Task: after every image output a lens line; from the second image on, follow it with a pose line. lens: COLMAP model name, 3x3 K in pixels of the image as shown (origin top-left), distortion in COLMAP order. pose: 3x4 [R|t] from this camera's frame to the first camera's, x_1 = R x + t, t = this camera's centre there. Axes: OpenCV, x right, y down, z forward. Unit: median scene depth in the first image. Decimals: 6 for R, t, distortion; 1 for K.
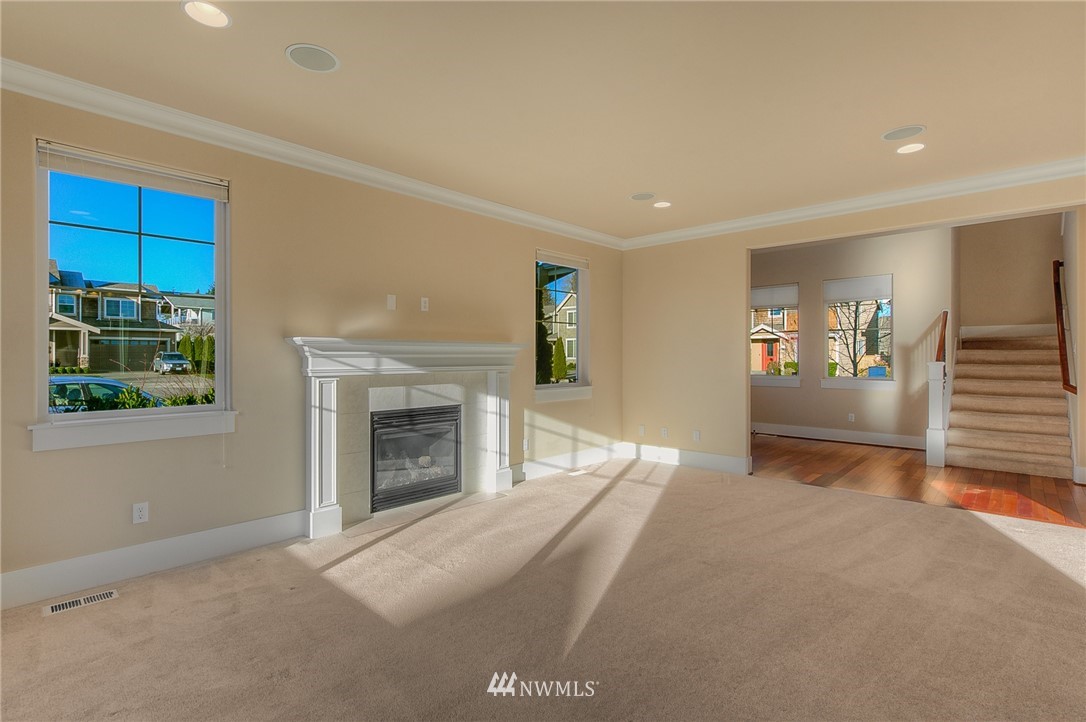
lens RADIAL K [[519.5, 0, 540.6], [0, 519.5, 359.0], [0, 0, 1]] dist [0.001345, 0.000428]
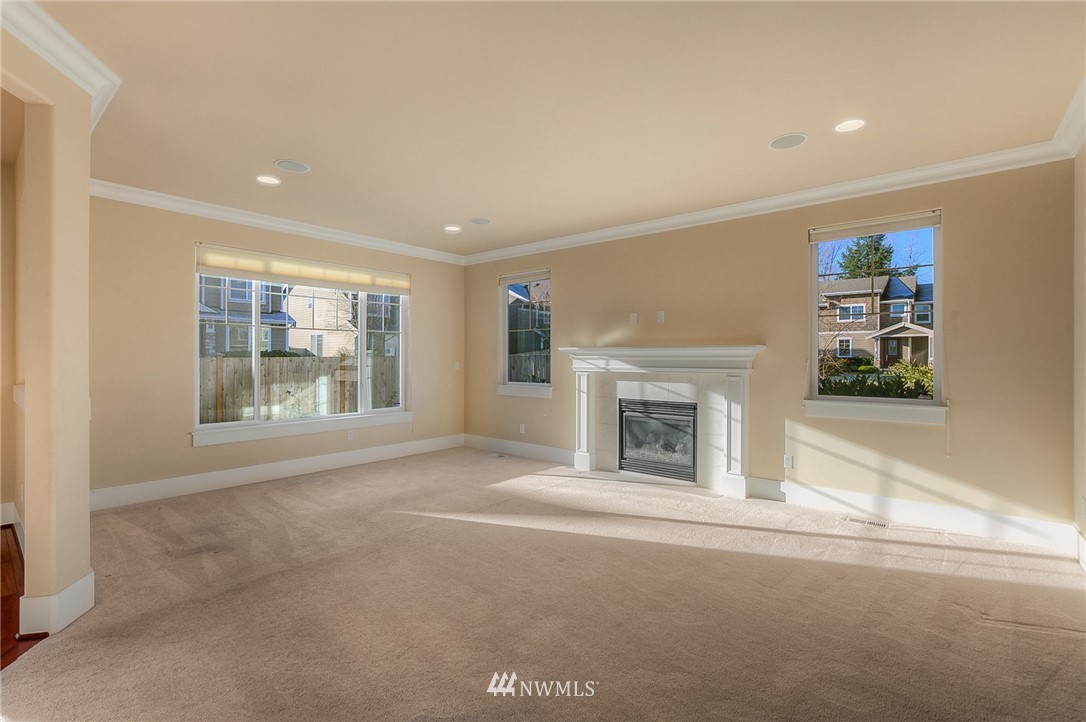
lens RADIAL K [[490.5, 0, 517.8], [0, 490.5, 364.2], [0, 0, 1]] dist [-0.012759, 0.000145]
pose [[0.026972, 0.010036, -0.999586, 0.904567], [-0.005378, 0.999937, 0.009894, -0.002357], [0.999622, 0.005109, 0.027024, 0.619613]]
